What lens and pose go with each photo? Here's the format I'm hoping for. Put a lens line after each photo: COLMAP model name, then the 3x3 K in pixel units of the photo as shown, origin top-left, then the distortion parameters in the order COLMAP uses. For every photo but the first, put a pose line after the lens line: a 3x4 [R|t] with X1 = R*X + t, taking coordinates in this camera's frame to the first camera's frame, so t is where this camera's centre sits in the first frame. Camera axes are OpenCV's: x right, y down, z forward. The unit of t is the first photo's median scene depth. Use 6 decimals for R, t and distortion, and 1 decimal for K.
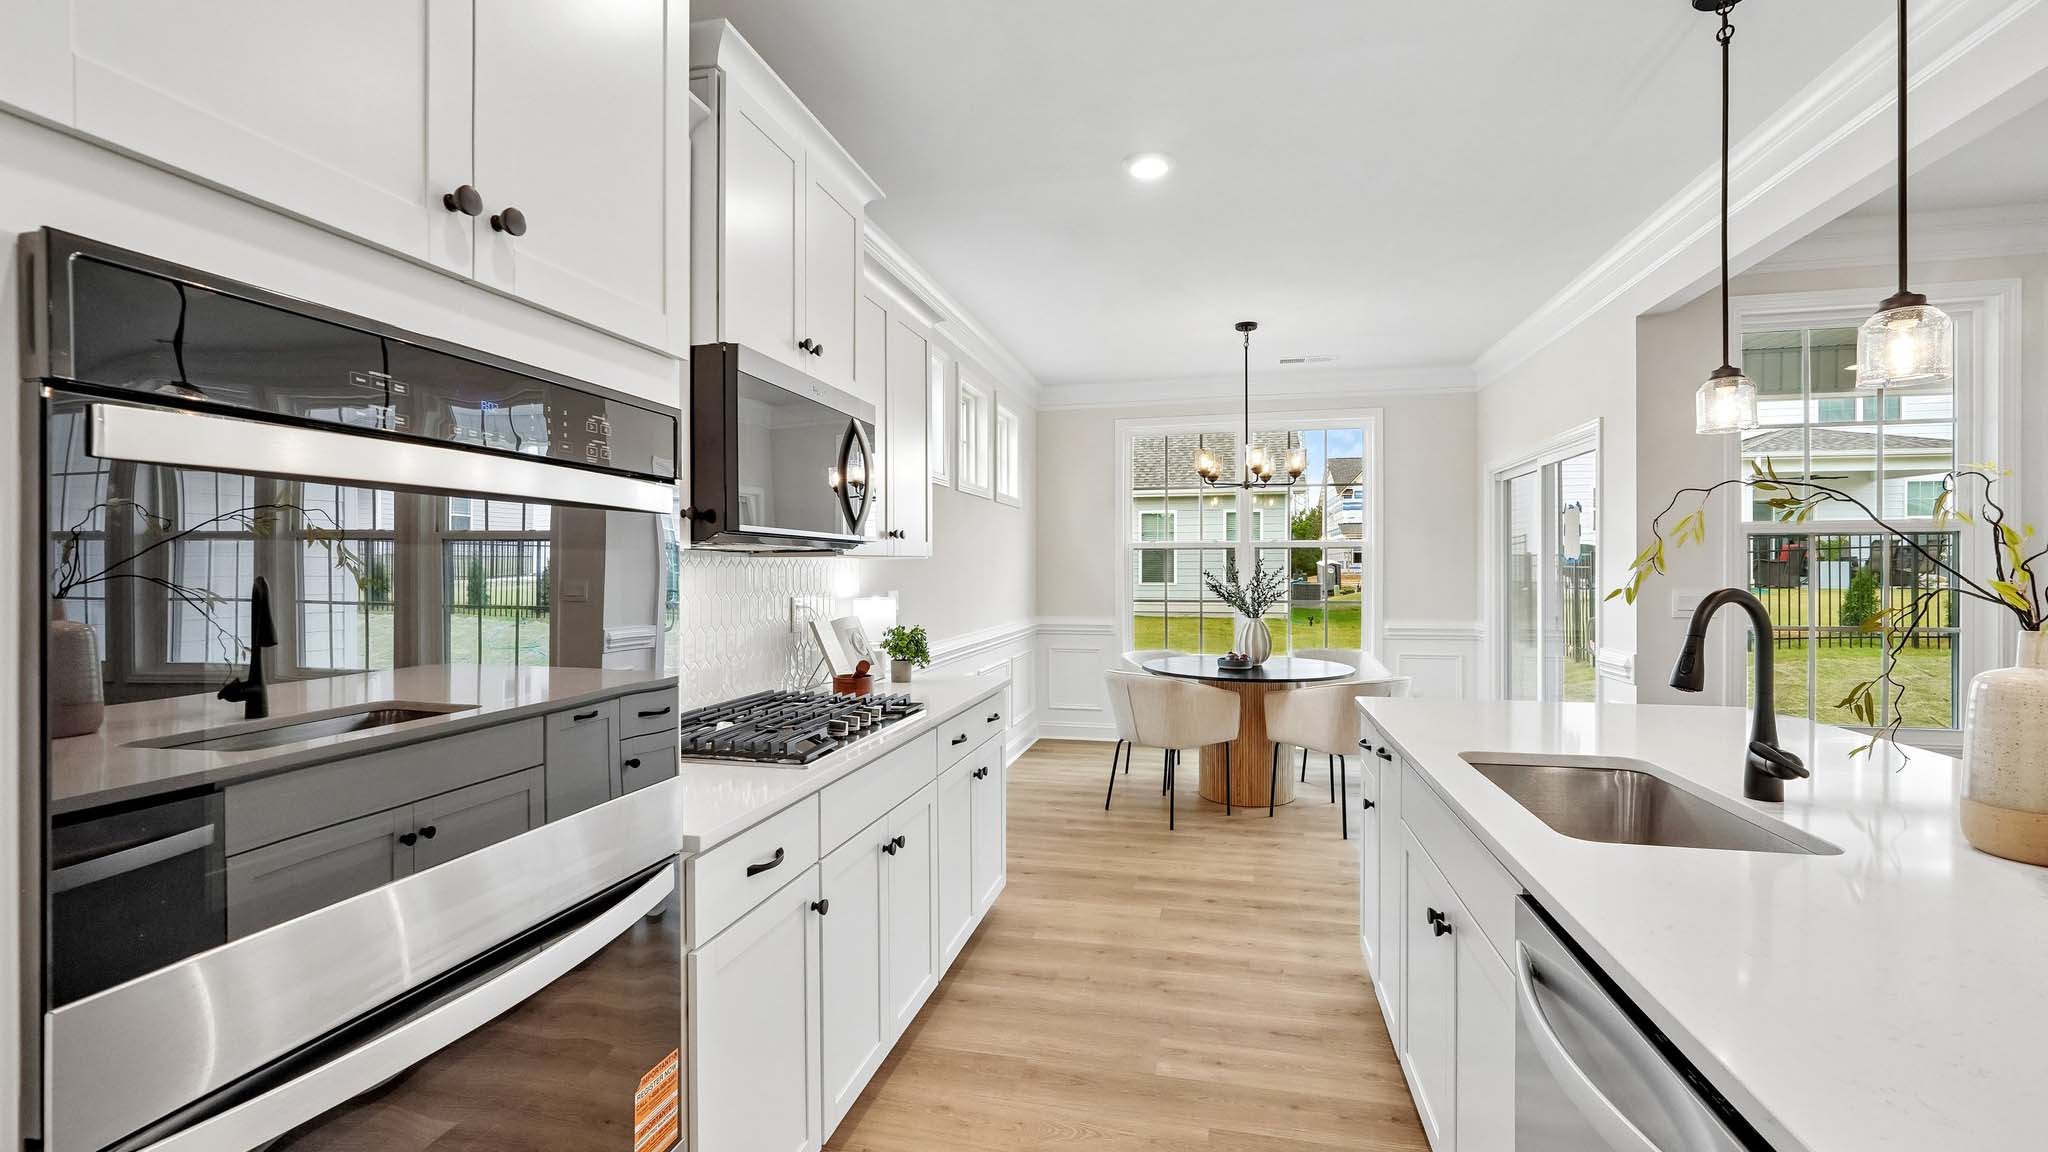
lens RADIAL K [[870.7, 0, 1025.2], [0, 870.7, 571.4], [0, 0, 1]] dist [-0.013094, 0.003330]
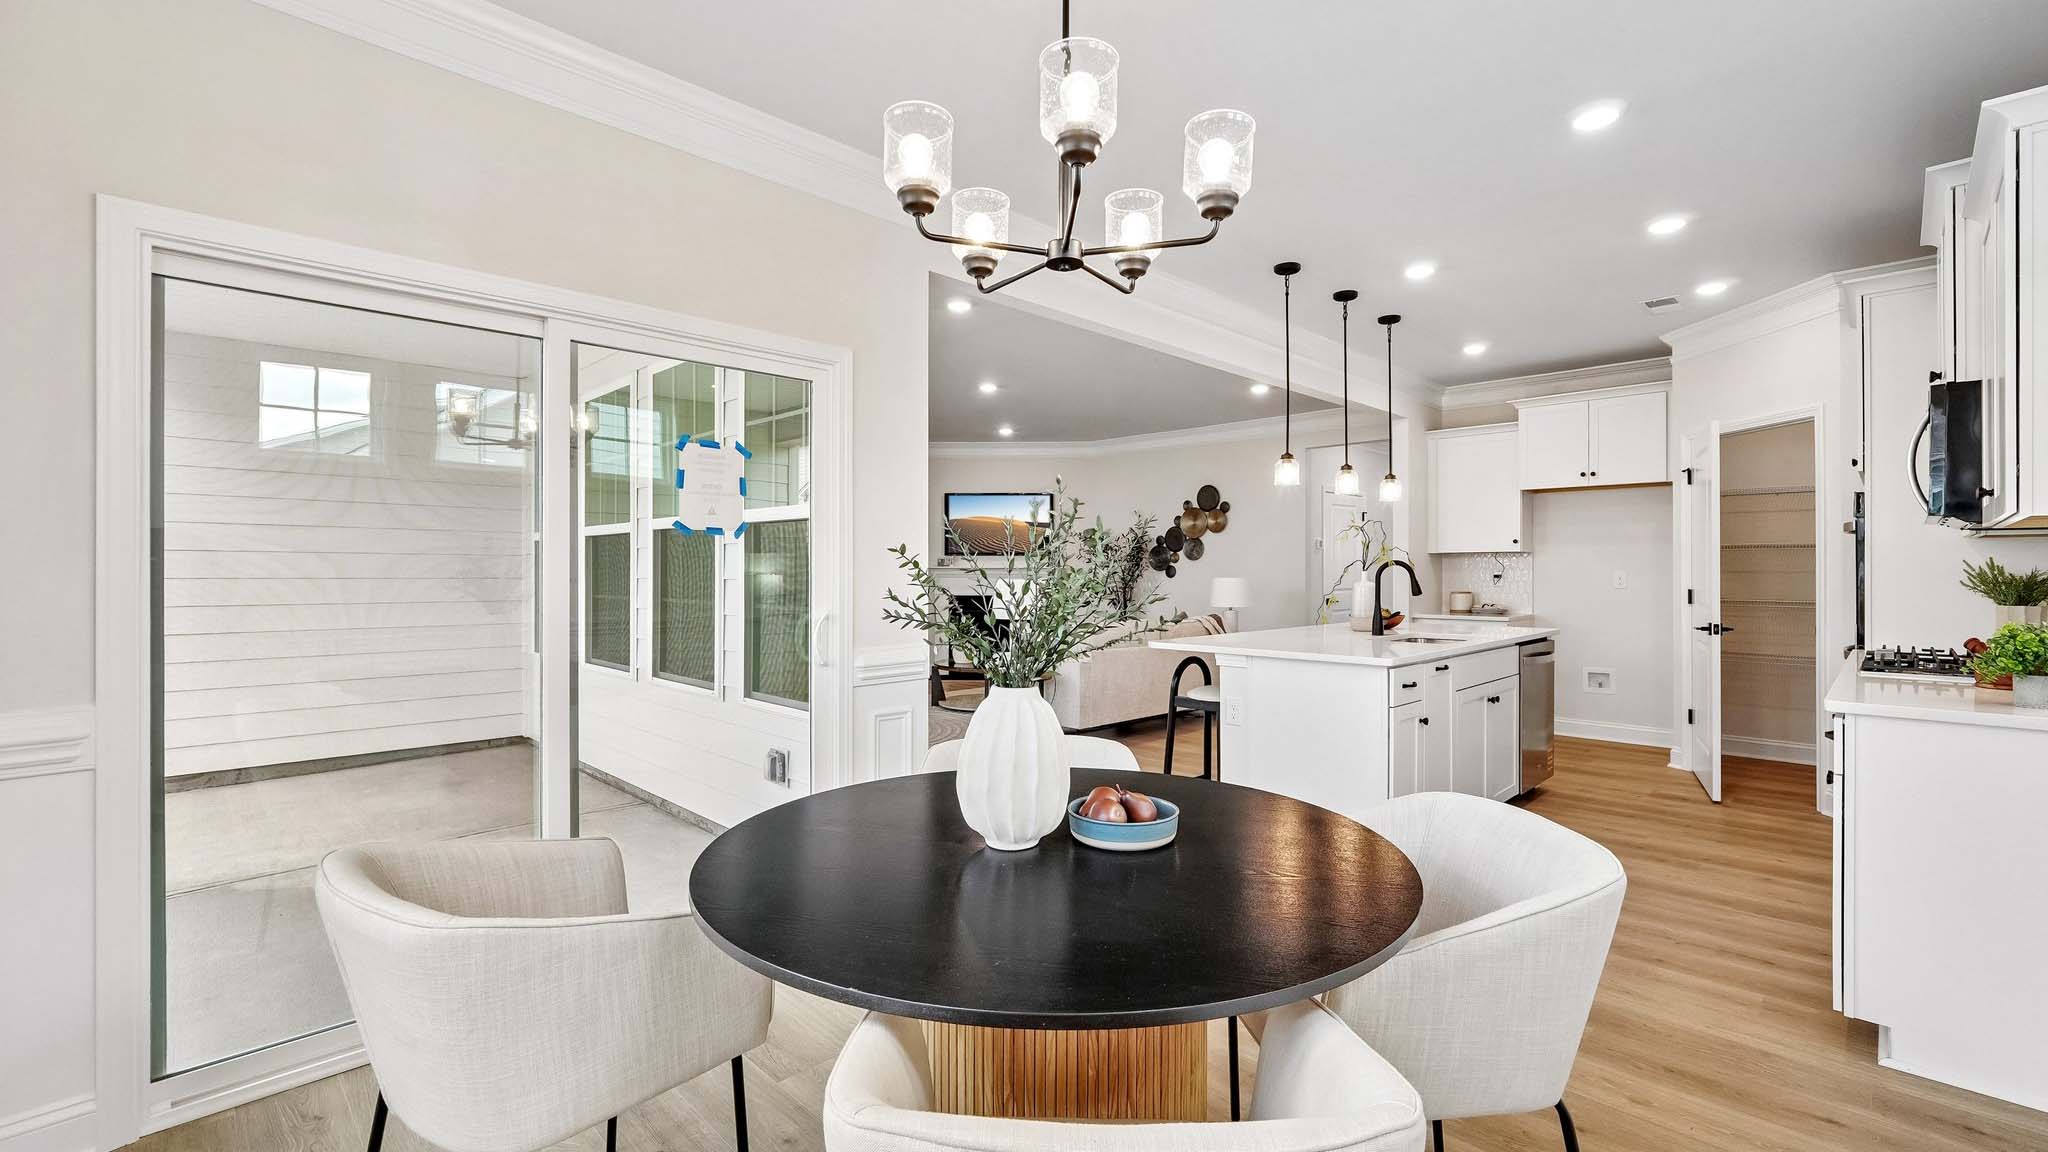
lens RADIAL K [[870.7, 0, 1023.9], [0, 870.7, 569.2], [0, 0, 1]] dist [-0.013094, 0.003330]
pose [[-0.845132, 0.000514, 0.534558, 0.163207], [0.002026, 0.999995, 0.002242, 0.021295], [-0.534554, 0.002978, -0.845129, 2.065740]]
